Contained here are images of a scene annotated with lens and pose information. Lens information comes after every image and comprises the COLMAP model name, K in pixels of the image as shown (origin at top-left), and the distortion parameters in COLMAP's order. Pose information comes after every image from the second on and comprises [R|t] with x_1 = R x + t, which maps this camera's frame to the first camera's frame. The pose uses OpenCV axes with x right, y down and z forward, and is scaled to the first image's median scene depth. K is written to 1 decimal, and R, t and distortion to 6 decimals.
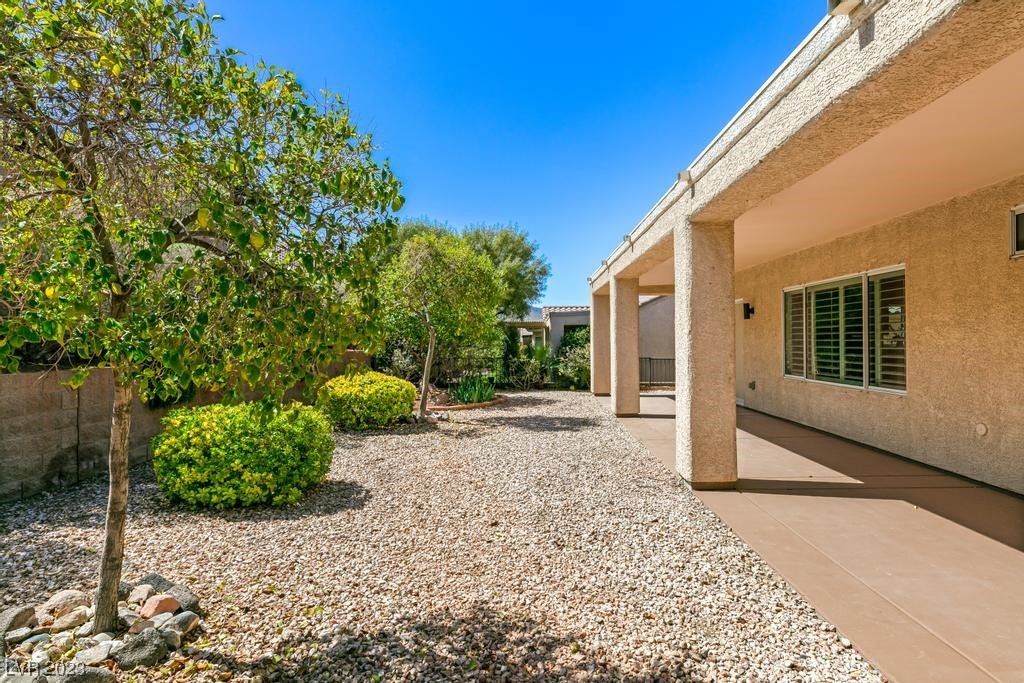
lens RADIAL K [[534.8, 0, 507.5], [0, 534.8, 340.1], [0, 0, 1]] dist [0.000967, 0.001036]
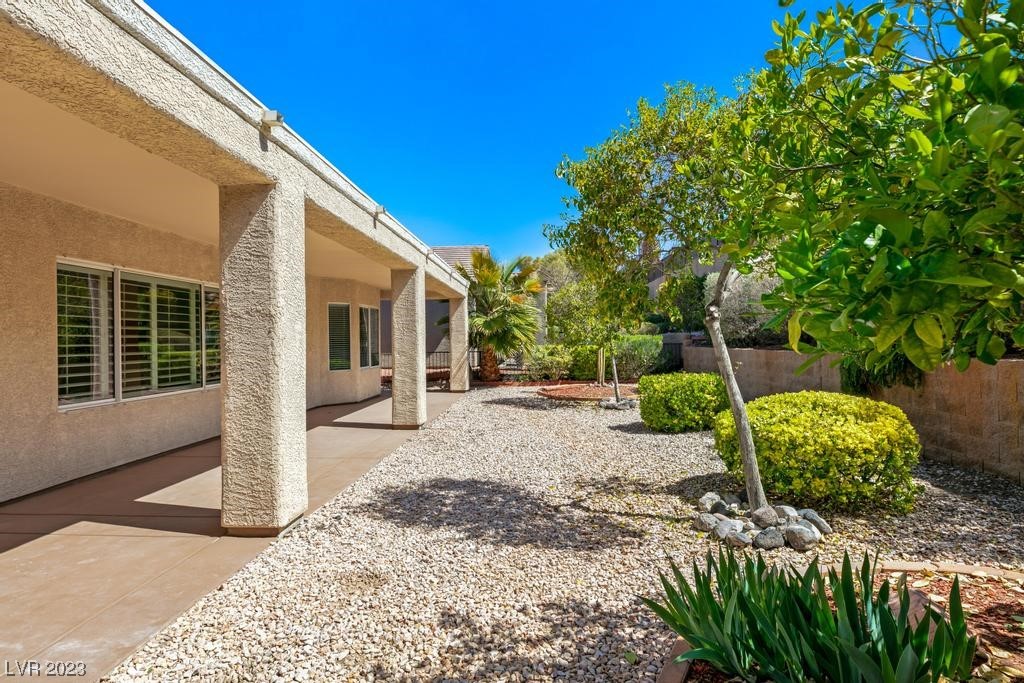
lens RADIAL K [[534.8, 0, 516.5], [0, 534.8, 339.5], [0, 0, 1]] dist [0.000967, 0.001036]
pose [[-0.999746, 0.019325, -0.011615, 0.054359], [0.019335, 0.999813, -0.000730, 0.005168], [0.011598, -0.000955, -0.999932, 2.740897]]
